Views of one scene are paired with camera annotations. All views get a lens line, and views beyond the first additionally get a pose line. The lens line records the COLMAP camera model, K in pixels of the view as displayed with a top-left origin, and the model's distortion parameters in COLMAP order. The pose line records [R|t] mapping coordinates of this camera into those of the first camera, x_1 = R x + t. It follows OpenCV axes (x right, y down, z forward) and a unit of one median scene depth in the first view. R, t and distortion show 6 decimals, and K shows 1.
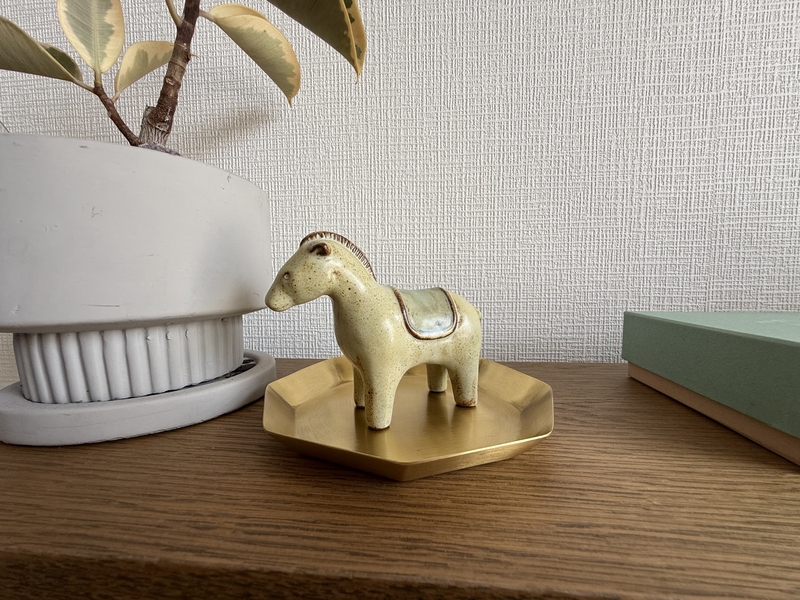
lens RADIAL K [[322.9, 0, 398.3], [0, 322.9, 300.0], [0, 0, 1]] dist [0.000062, 0.000471]
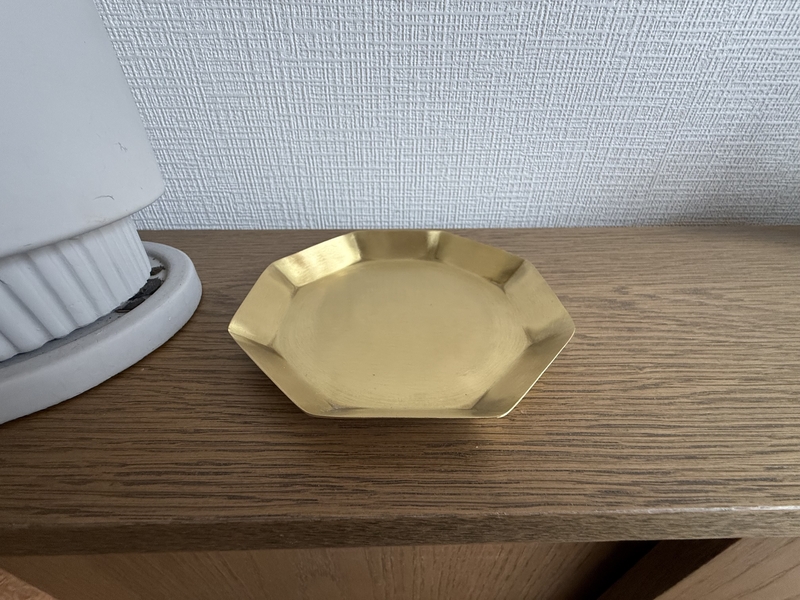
lens RADIAL K [[322.9, 0, 399.3], [0, 322.9, 300.4], [0, 0, 1]] dist [0.000062, 0.000471]
pose [[0.993390, -0.053485, 0.101566, 0.100806], [-0.004587, 0.865607, 0.500703, -0.093463], [-0.114697, -0.497860, 0.859640, 0.101321]]
